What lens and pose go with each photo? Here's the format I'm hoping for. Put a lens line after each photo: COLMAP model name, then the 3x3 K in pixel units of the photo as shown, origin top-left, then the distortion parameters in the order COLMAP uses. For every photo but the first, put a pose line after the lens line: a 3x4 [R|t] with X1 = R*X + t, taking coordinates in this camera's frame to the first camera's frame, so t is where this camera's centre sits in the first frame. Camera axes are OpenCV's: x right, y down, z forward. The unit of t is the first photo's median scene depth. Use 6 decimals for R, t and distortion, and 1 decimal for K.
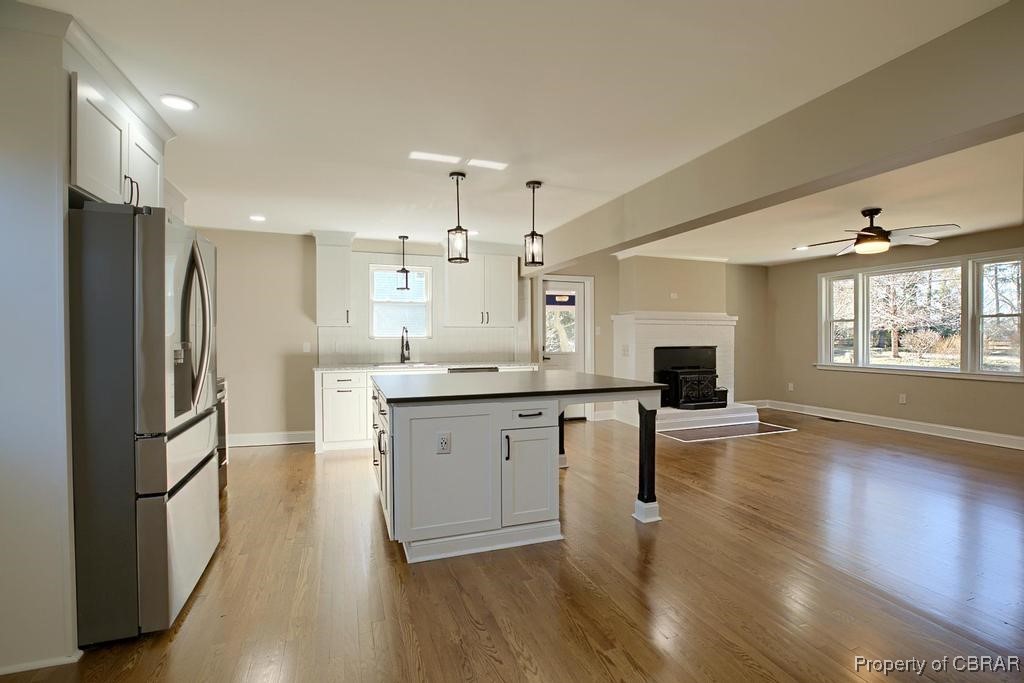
lens RADIAL K [[471.0, 0, 516.5], [0, 471.0, 340.0], [0, 0, 1]] dist [-0.027012, 0.006602]
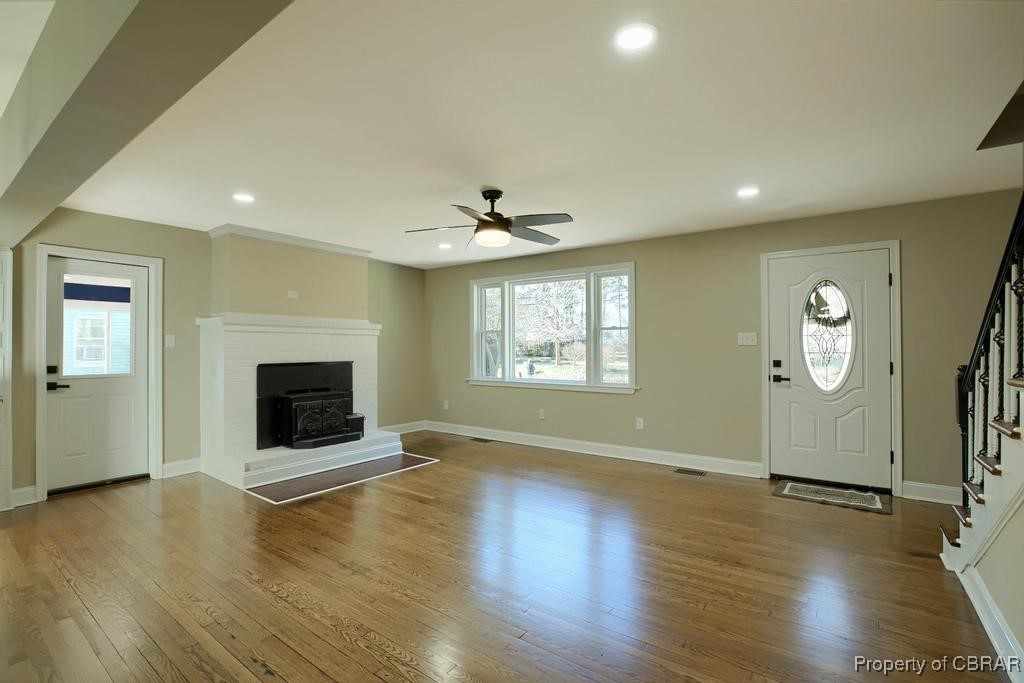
lens RADIAL K [[471.0, 0, 511.0], [0, 471.0, 340.6], [0, 0, 1]] dist [-0.027012, 0.006602]
pose [[0.837527, 0.005764, 0.546366, 0.225385], [0.007181, 0.999742, -0.021555, -0.002842], [-0.546349, 0.021977, 0.837269, 0.197557]]
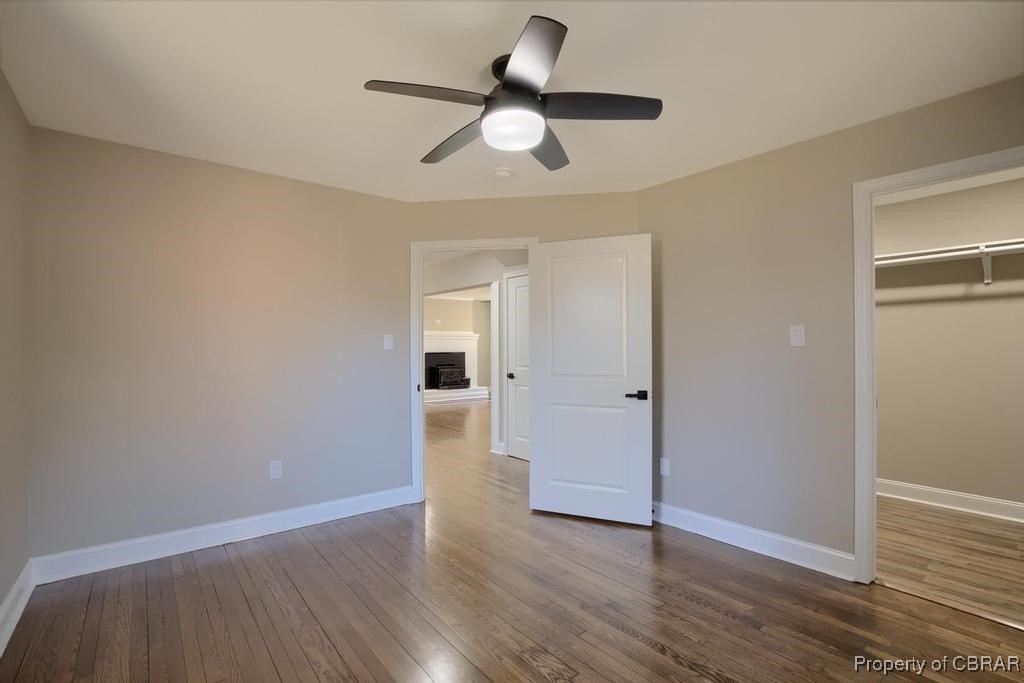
lens RADIAL K [[471.0, 0, 512.1], [0, 471.0, 345.2], [0, 0, 1]] dist [-0.027012, 0.006602]
pose [[0.951432, -0.002298, 0.307852, 0.074668], [0.005613, 0.999935, -0.009883, 0.006226], [-0.307809, 0.011131, 0.951383, -0.656728]]
